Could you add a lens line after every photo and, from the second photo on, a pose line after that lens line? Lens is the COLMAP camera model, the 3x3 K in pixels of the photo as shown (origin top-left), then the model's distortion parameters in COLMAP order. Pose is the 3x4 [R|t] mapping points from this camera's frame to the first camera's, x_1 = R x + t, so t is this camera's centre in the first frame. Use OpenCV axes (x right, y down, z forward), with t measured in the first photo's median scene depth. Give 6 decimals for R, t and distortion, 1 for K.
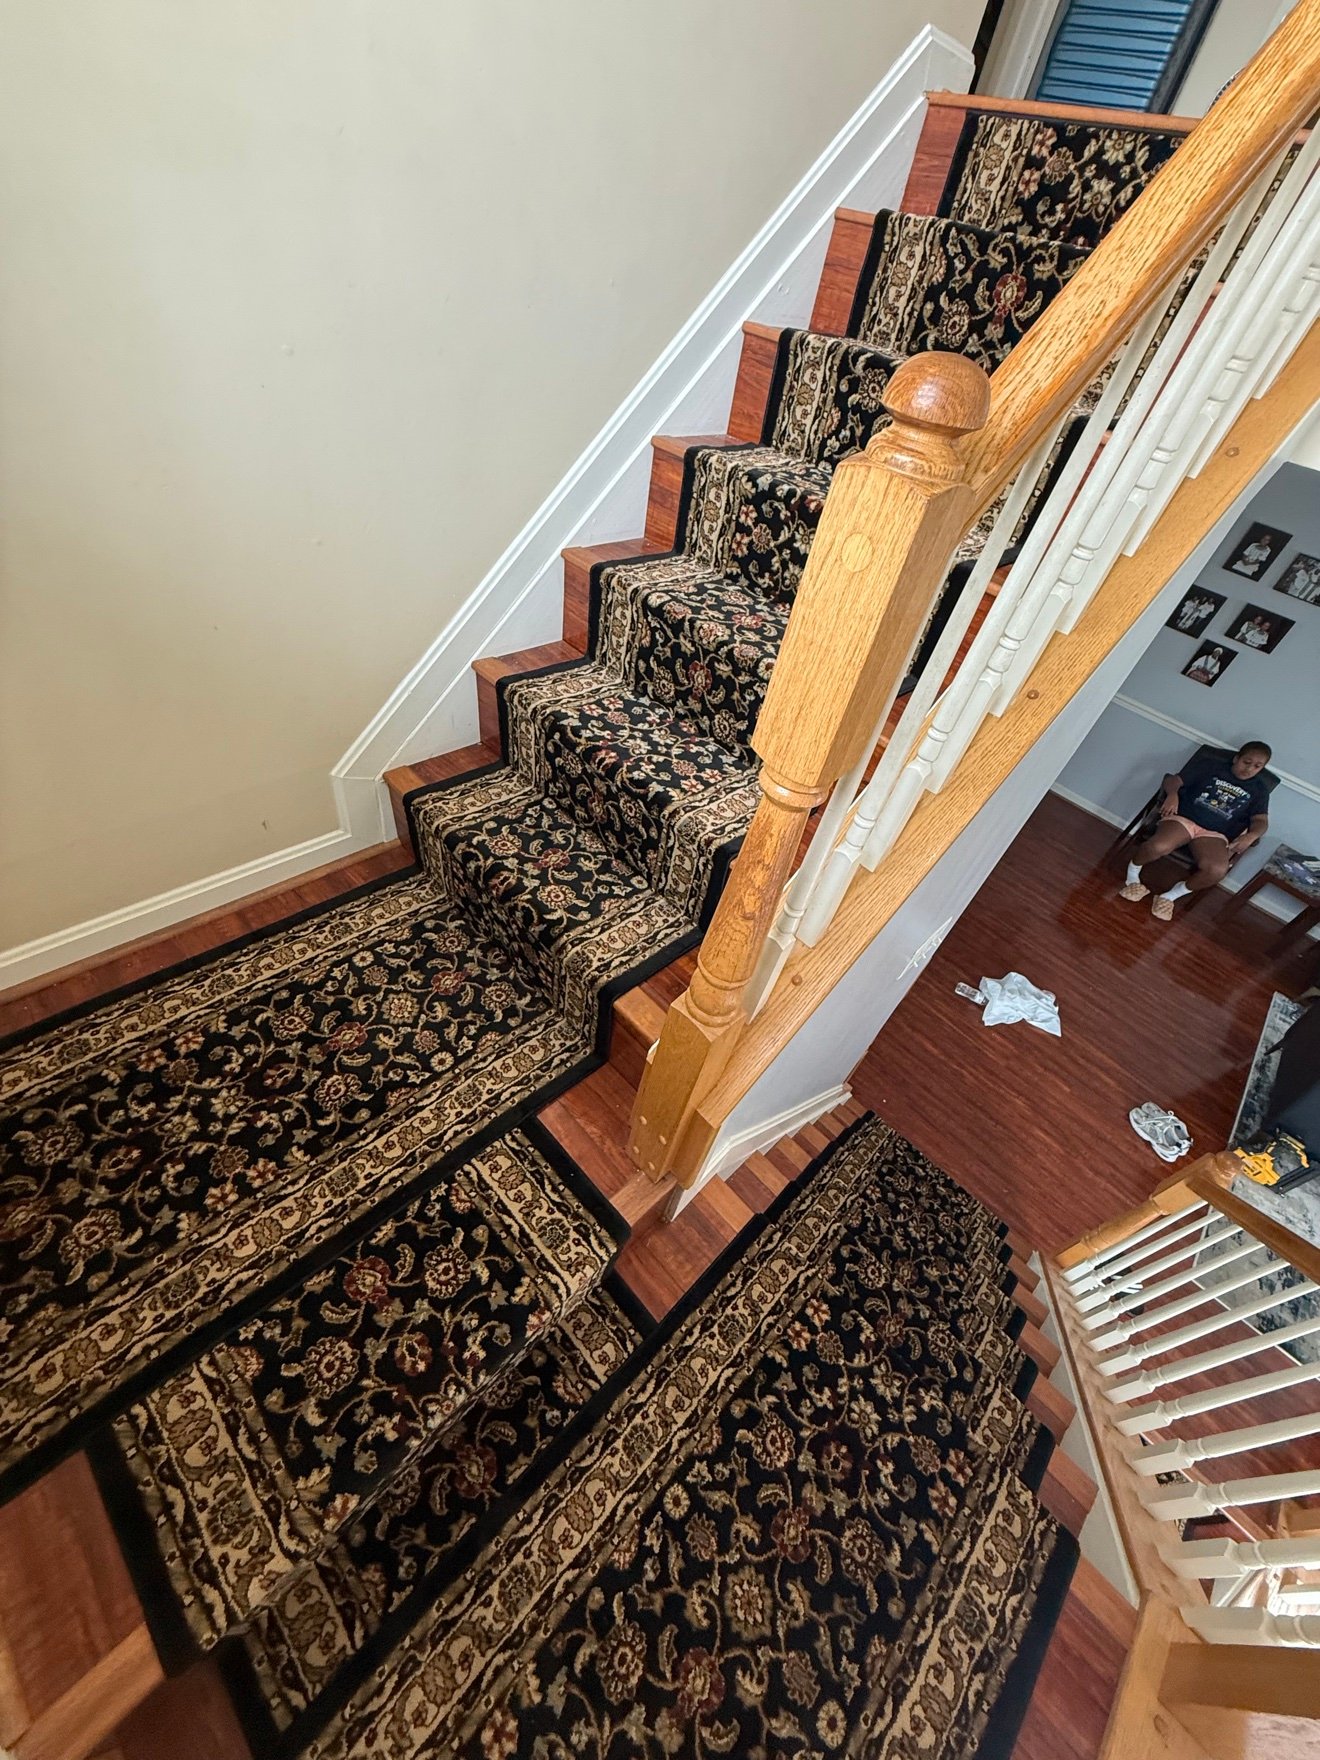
lens RADIAL K [[692.9, 0, 660.0], [0, 692.9, 880.0], [0, 0, 1]] dist [0.000522, -0.000200]
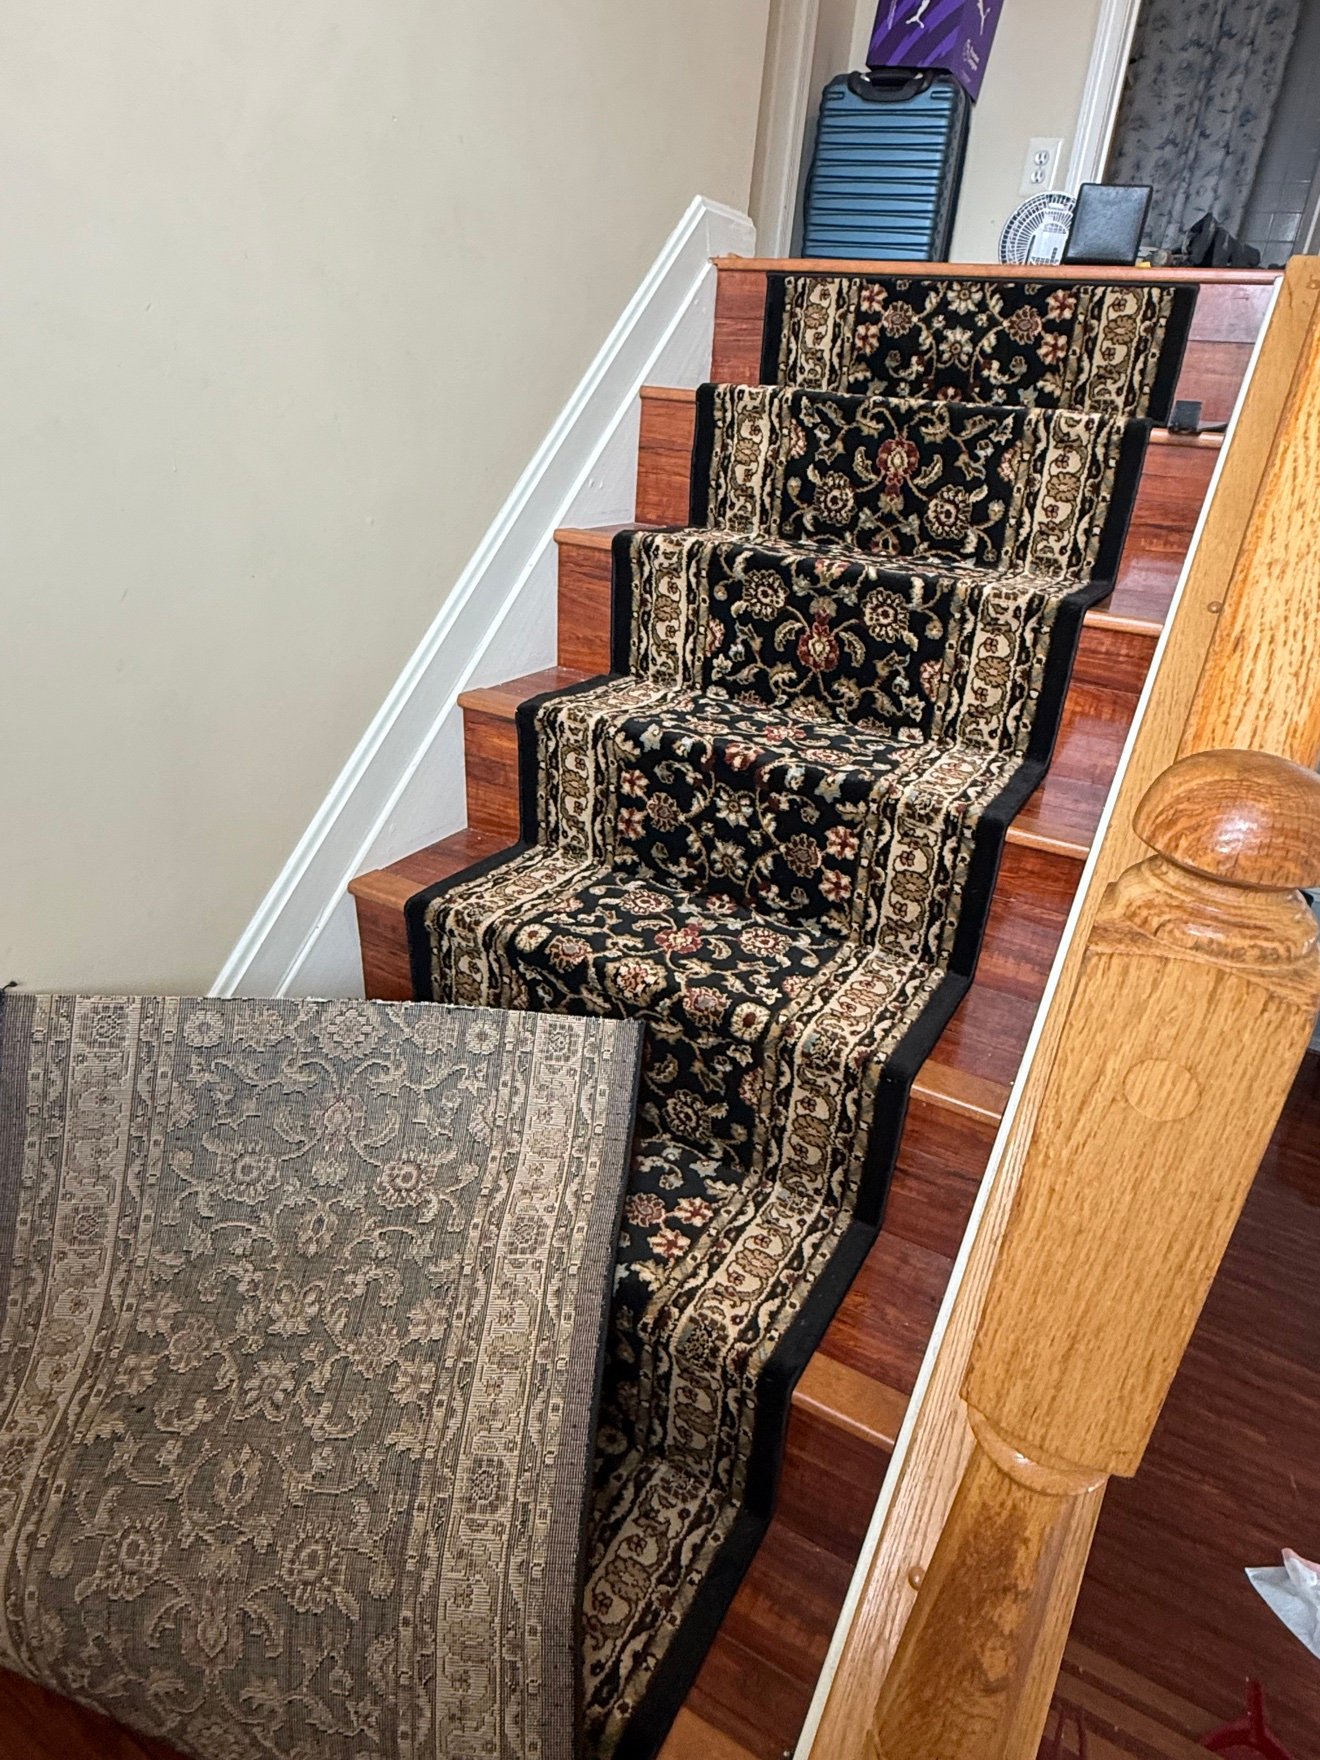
lens RADIAL K [[1030.2, 0, 660.0], [0, 1030.2, 880.0], [0, 0, 1]] dist [0.003148, -0.000412]
pose [[0.956865, -0.201308, 0.209484, -0.072065], [0.252829, 0.932187, -0.259046, -0.181971], [-0.143130, 0.300836, 0.942874, 0.104982]]
